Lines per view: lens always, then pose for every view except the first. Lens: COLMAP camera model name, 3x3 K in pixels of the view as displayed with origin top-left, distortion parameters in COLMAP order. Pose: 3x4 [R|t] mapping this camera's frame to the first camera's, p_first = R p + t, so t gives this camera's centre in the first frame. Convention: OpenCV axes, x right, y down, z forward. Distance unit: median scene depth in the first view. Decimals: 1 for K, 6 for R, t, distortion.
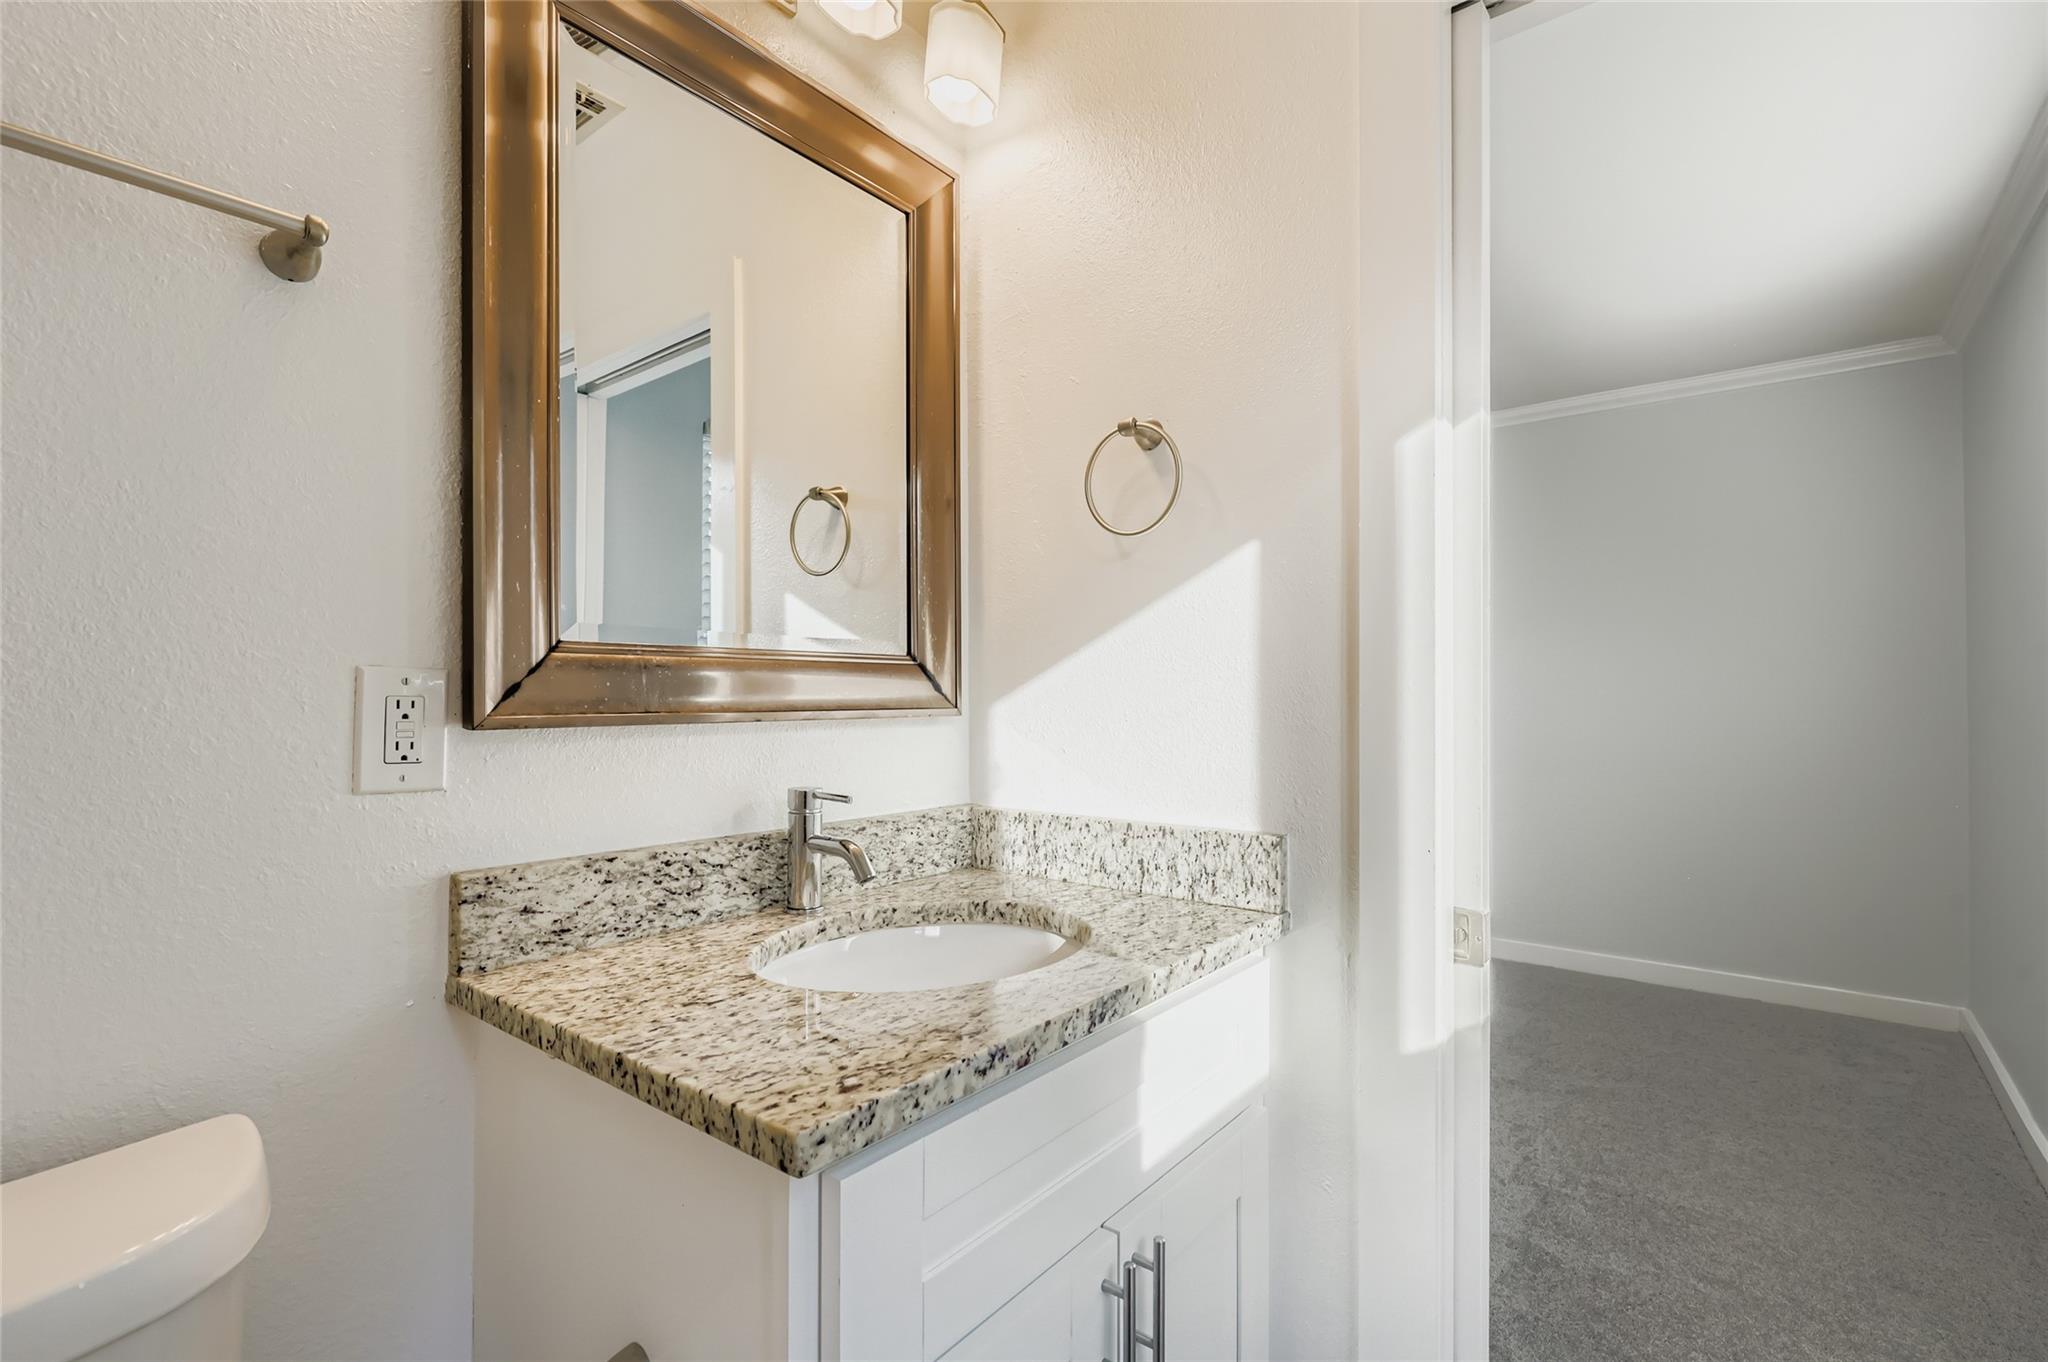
lens RADIAL K [[921.9, 0, 1015.5], [0, 921.9, 694.6], [0, 0, 1]] dist [0.003451, 0.000066]
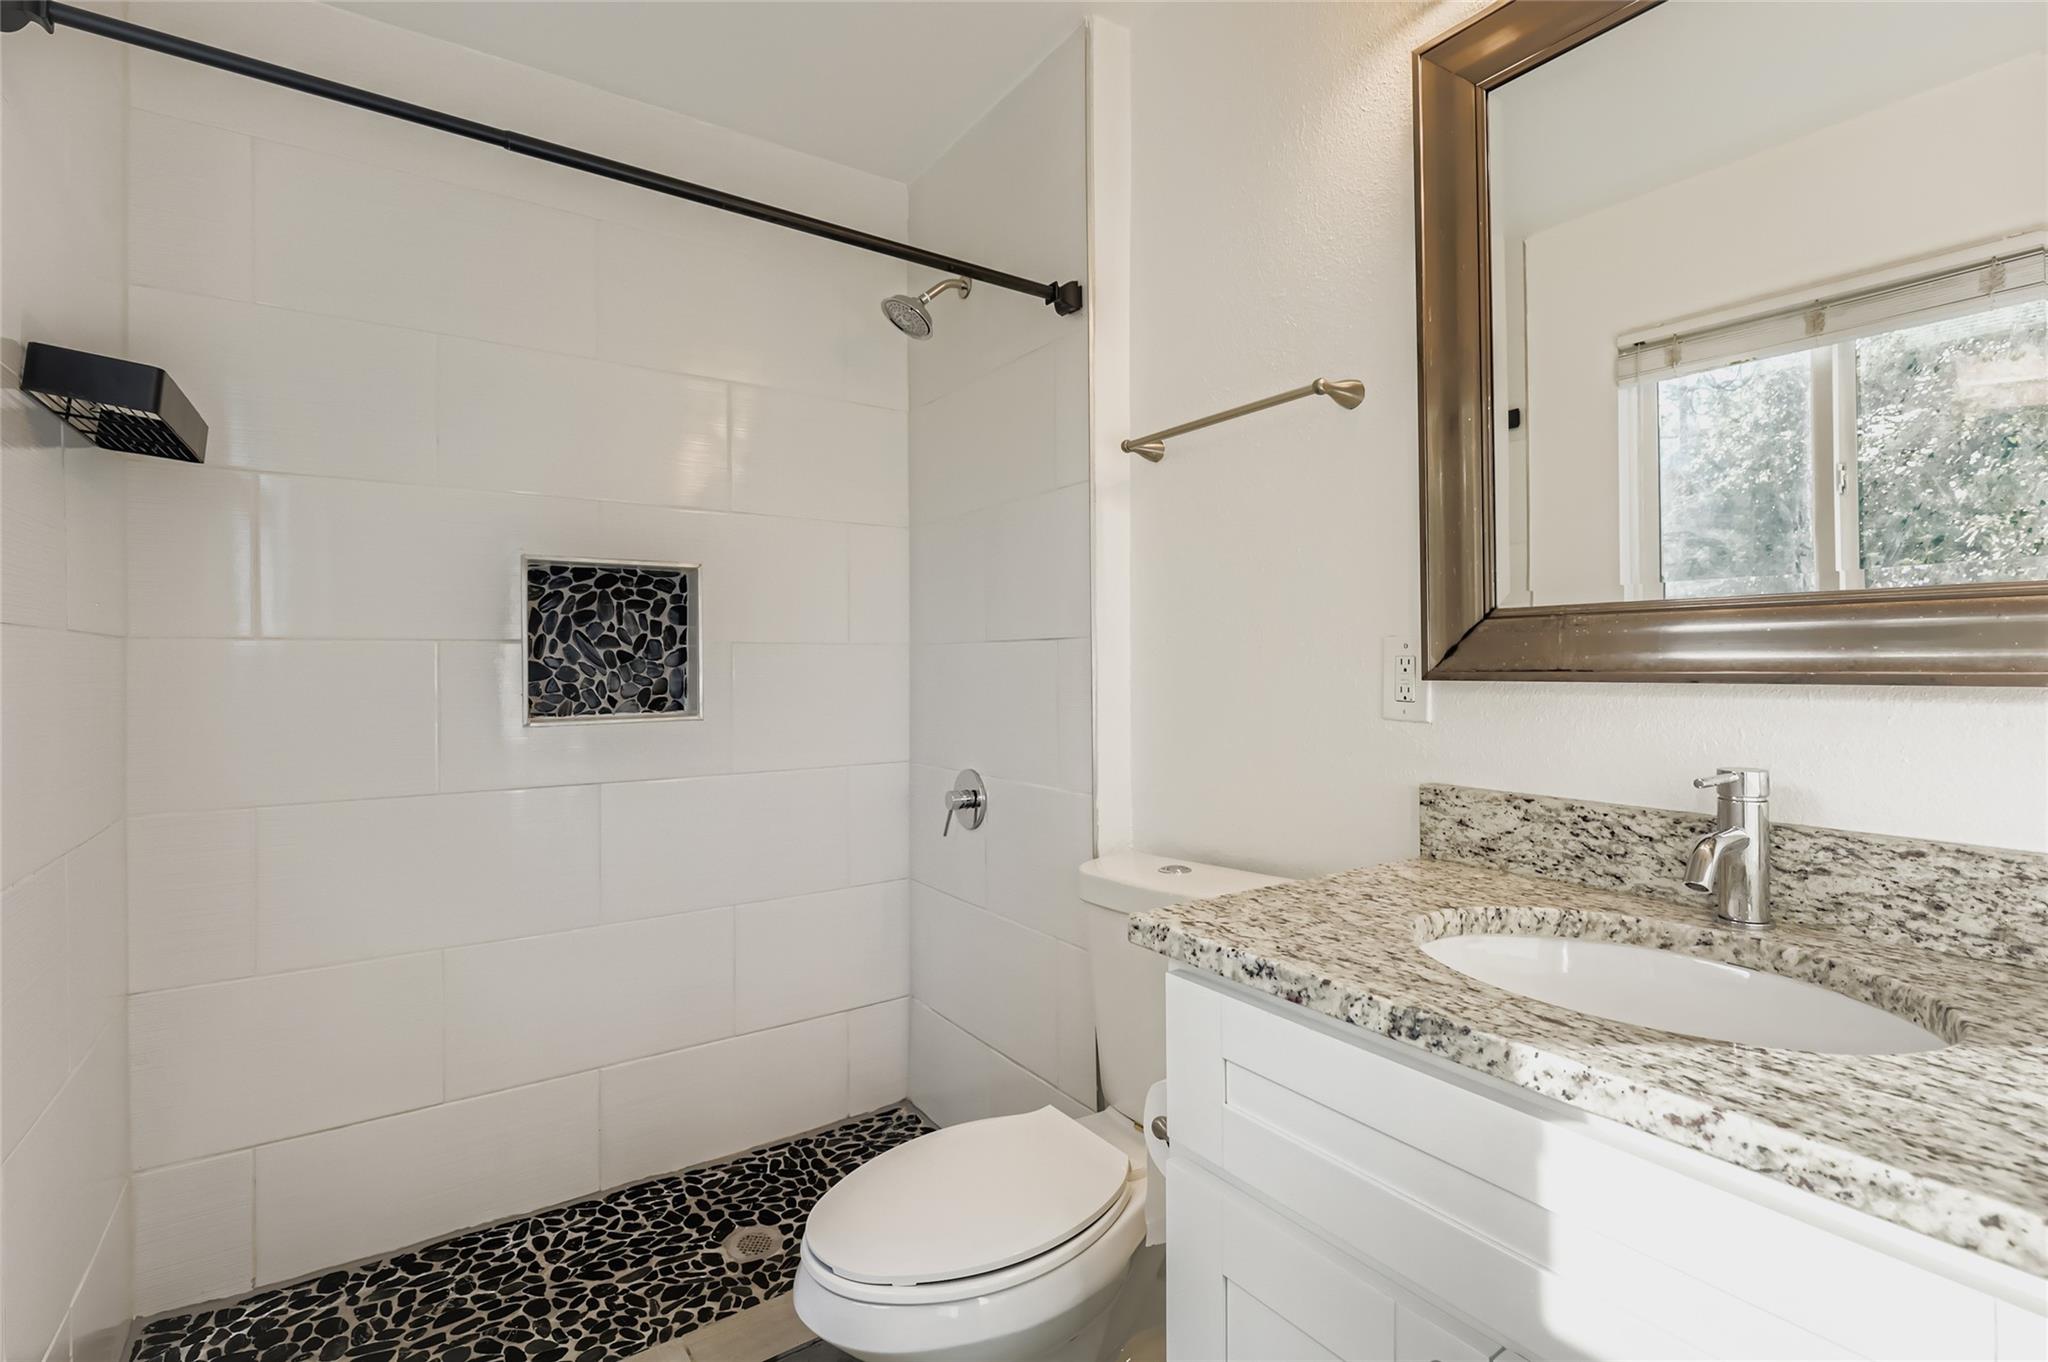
lens RADIAL K [[926.2, 0, 1029.5], [0, 926.2, 655.9], [0, 0, 1]] dist [-0.000262, 0.000085]
pose [[-0.274271, -0.003996, -0.961644, 0.835664], [0.006031, 0.999965, -0.005876, 0.005718], [0.961633, -0.007411, -0.274237, 0.744767]]
